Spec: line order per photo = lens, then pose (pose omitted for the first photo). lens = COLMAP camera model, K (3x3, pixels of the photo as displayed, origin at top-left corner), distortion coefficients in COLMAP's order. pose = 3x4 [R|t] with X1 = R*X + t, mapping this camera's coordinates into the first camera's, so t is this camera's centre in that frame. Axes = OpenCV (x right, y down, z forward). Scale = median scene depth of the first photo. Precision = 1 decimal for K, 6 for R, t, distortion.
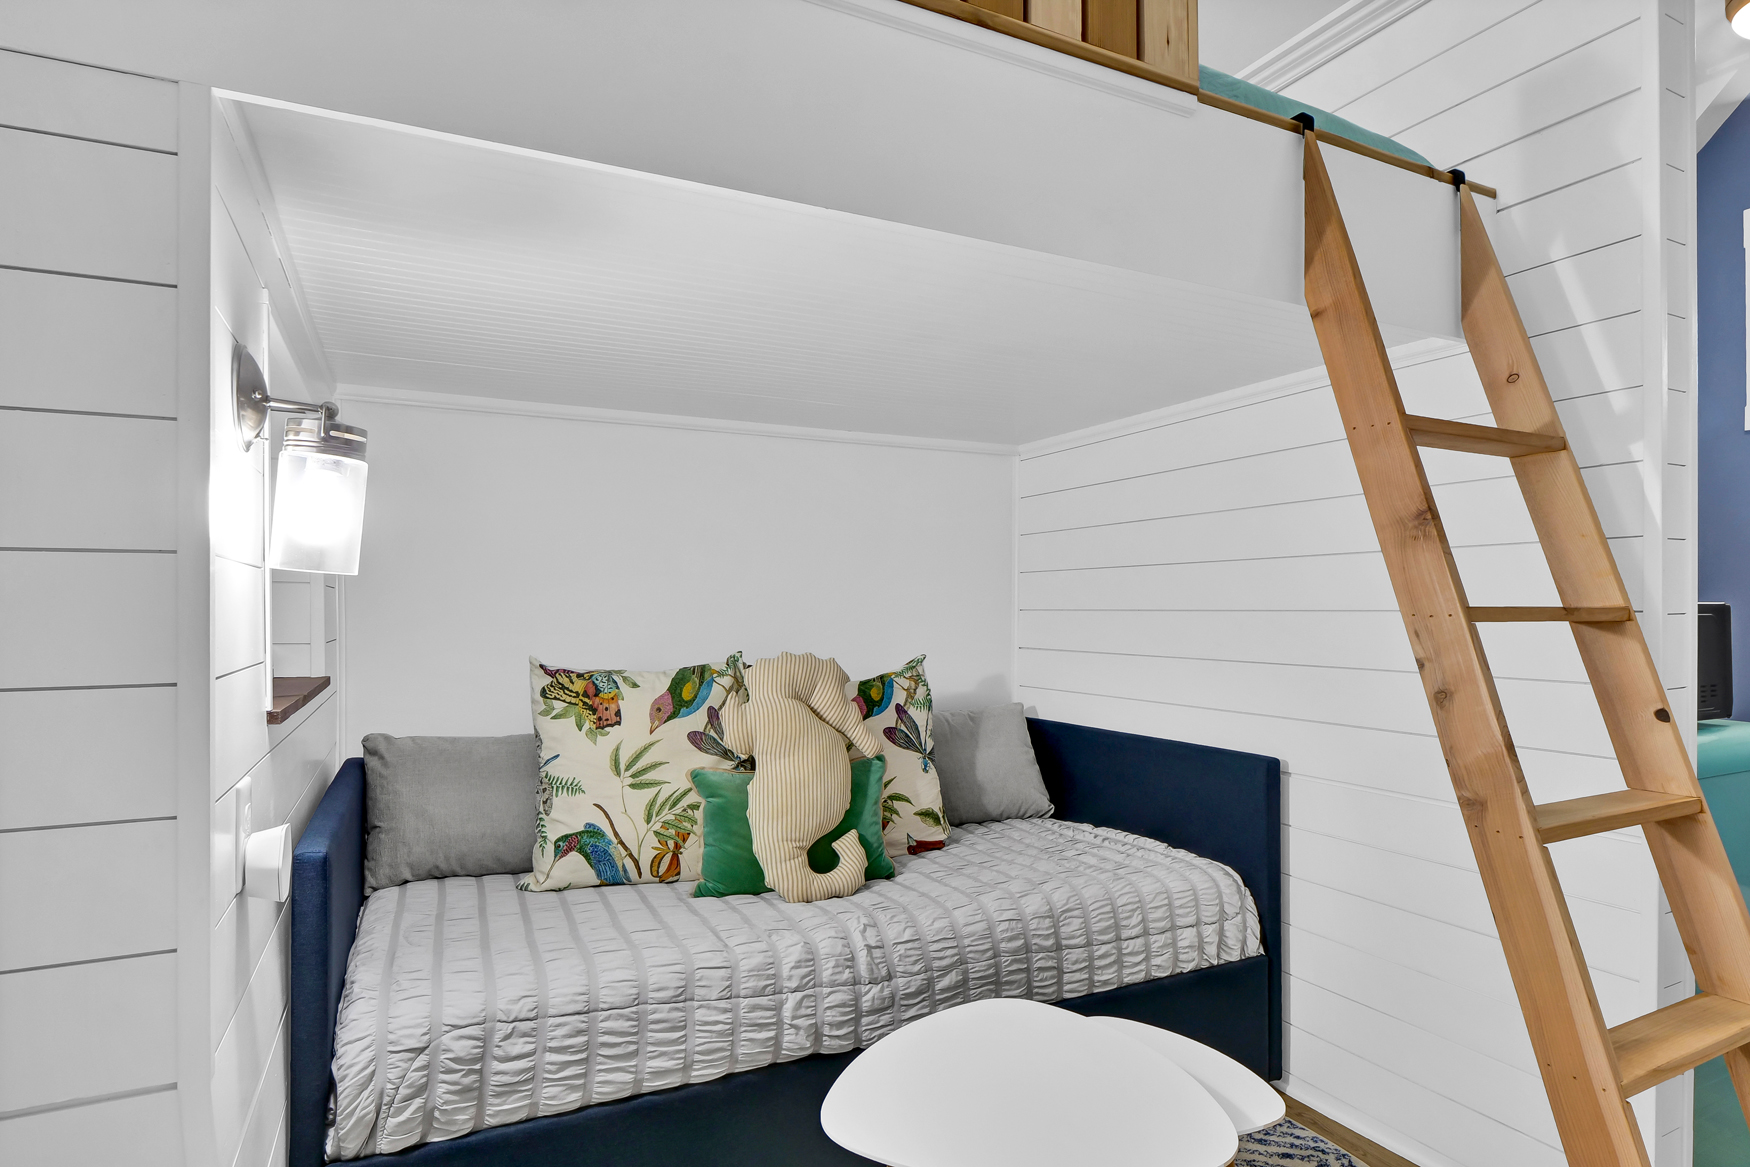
lens RADIAL K [[913.5, 0, 875.0], [0, 913.5, 583.5], [0, 0, 1]] dist [-0.000509, -0.010312]
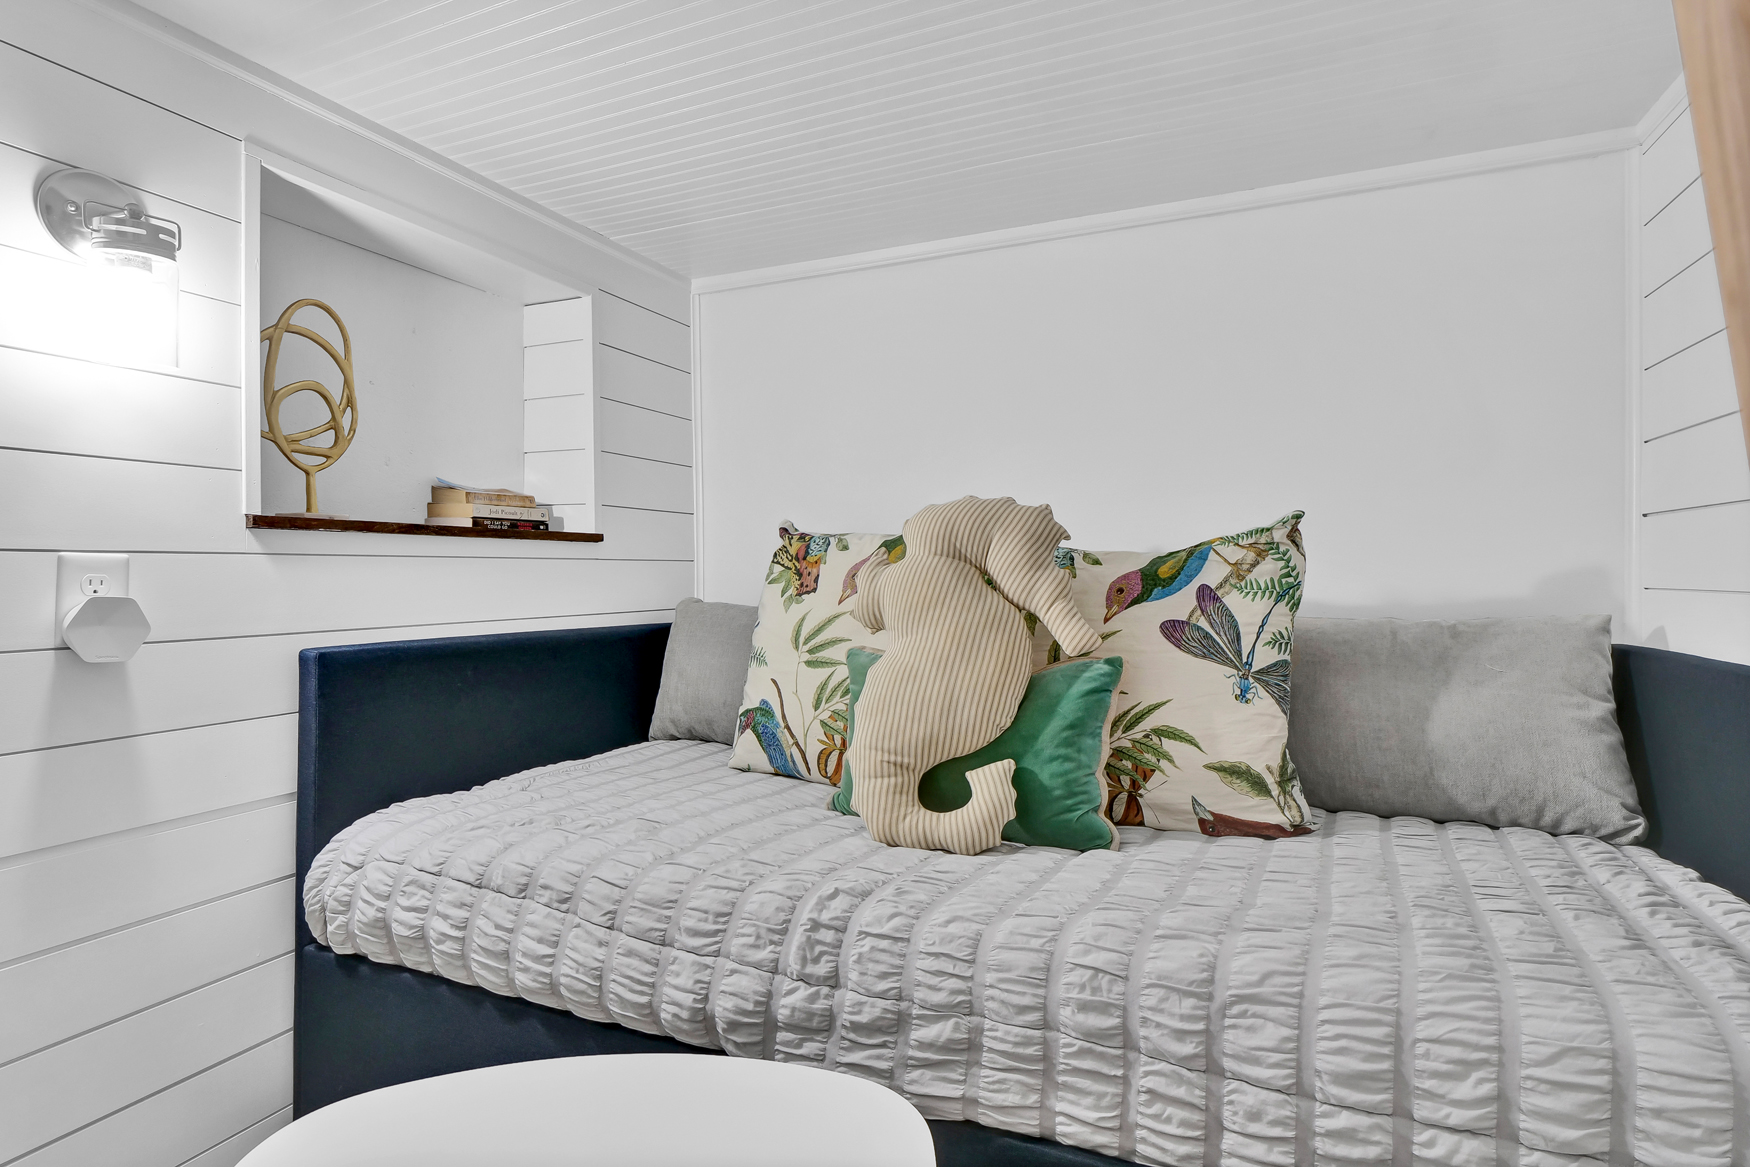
lens RADIAL K [[876.4, 0, 875.0], [0, 876.4, 583.5], [0, 0, 1]] dist [0.019094, -0.019241]
pose [[0.659995, 0.015564, -0.751109, 0.373681], [0.023259, 0.998883, 0.041135, 0.118948], [0.750910, -0.044619, 0.658896, 0.529028]]
